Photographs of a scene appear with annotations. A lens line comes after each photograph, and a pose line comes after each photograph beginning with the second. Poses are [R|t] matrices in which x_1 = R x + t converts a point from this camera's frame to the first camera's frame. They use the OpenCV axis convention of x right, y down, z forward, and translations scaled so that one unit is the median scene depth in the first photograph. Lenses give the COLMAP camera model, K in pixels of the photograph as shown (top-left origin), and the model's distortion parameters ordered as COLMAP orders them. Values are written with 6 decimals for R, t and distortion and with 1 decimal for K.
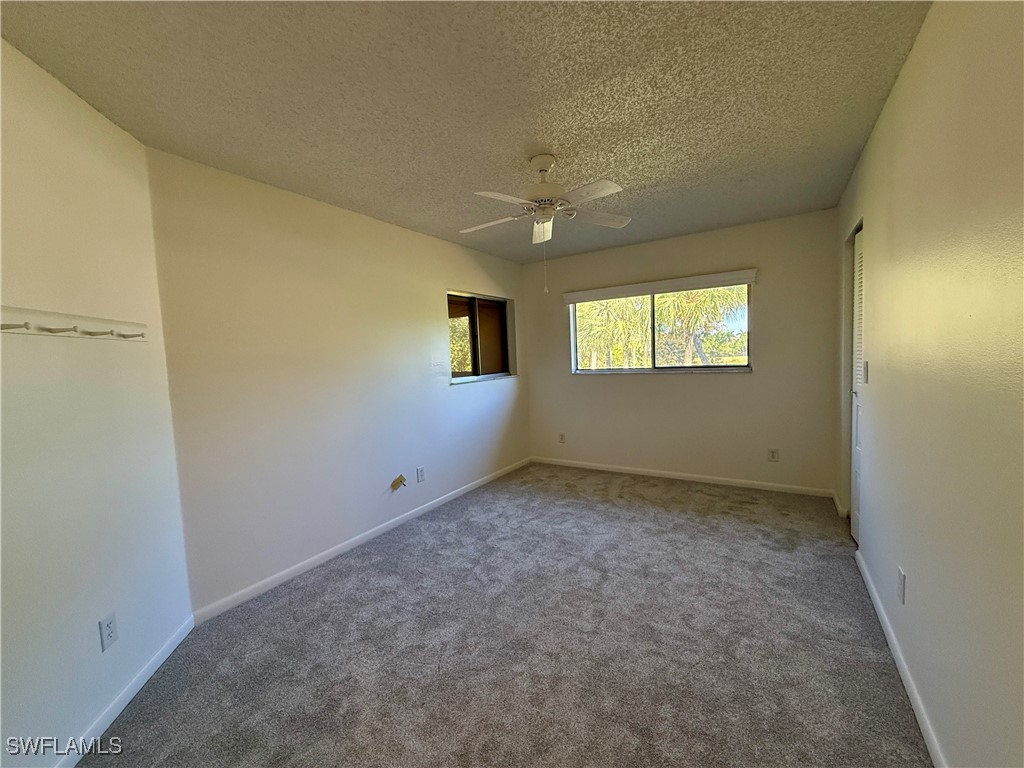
lens RADIAL K [[408.4, 0, 508.3], [0, 408.4, 384.6], [0, 0, 1]] dist [0.000369, -0.000029]
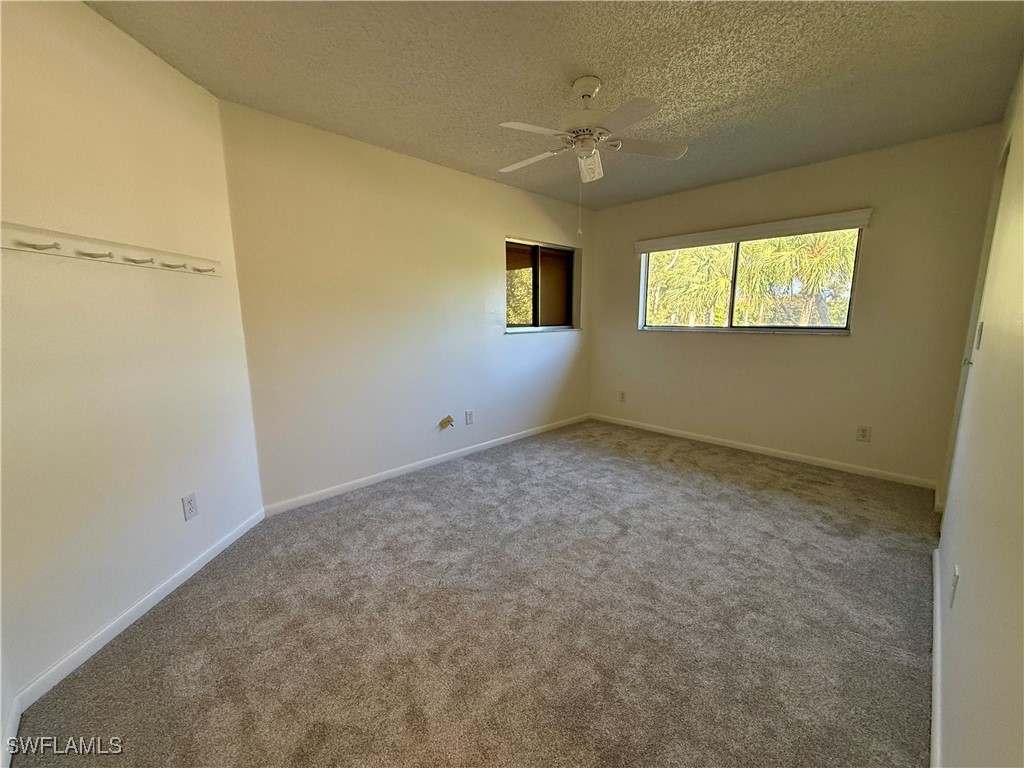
lens RADIAL K [[408.4, 0, 509.3], [0, 408.4, 384.6], [0, 0, 1]] dist [0.000369, -0.000029]
pose [[0.973616, 0.075510, -0.215339, 0.135995], [-0.053051, 0.992708, 0.108240, 0.021833], [0.221942, -0.093960, 0.970522, 0.013680]]
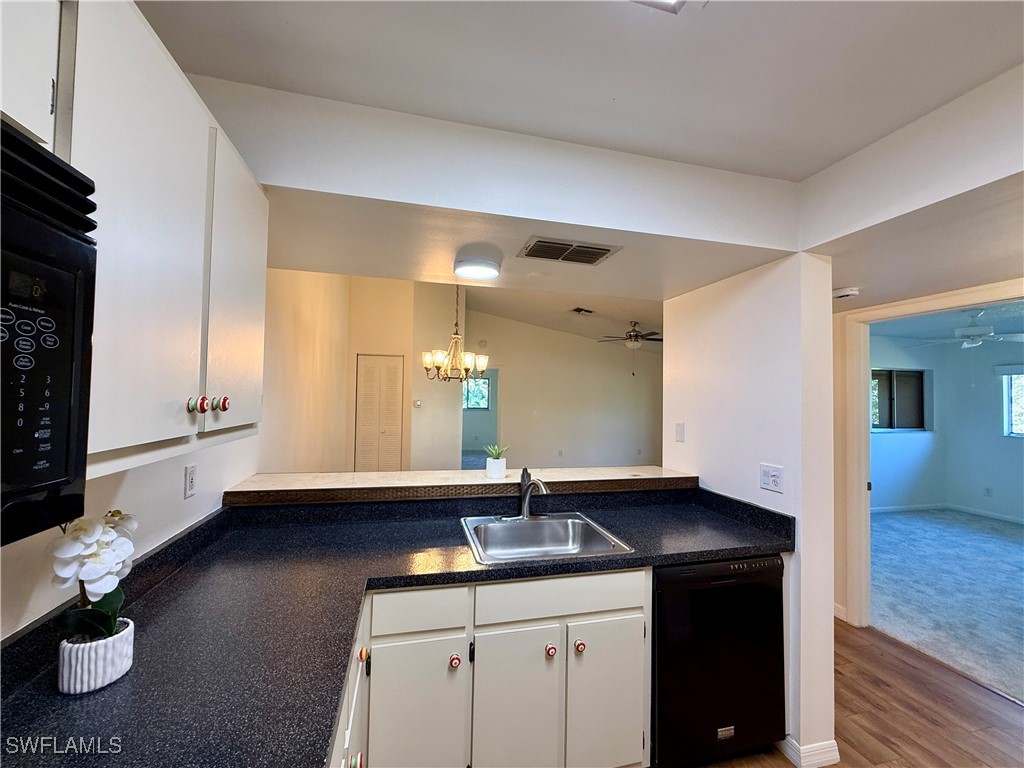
lens RADIAL K [[408.4, 0, 509.2], [0, 408.4, 383.8], [0, 0, 1]] dist [0.000369, -0.000029]
pose [[0.729771, 0.039703, -0.682538, -0.134458], [-0.099738, 0.993815, -0.048830, 0.036720], [0.676378, 0.103709, 0.729217, -1.327797]]
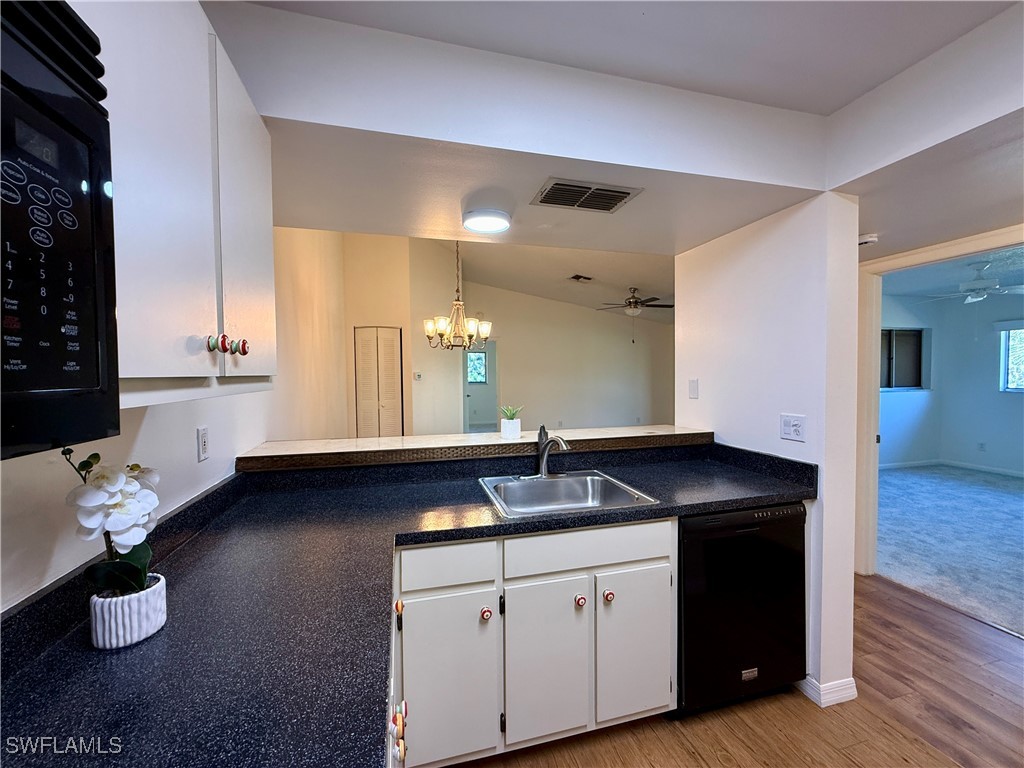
lens RADIAL K [[408.4, 0, 510.0], [0, 408.4, 382.8], [0, 0, 1]] dist [0.000369, -0.000029]
pose [[0.741615, 0.058012, -0.668312, -0.170469], [-0.071648, 0.997405, 0.007072, 0.067918], [0.666988, 0.042638, 0.743847, -1.334281]]
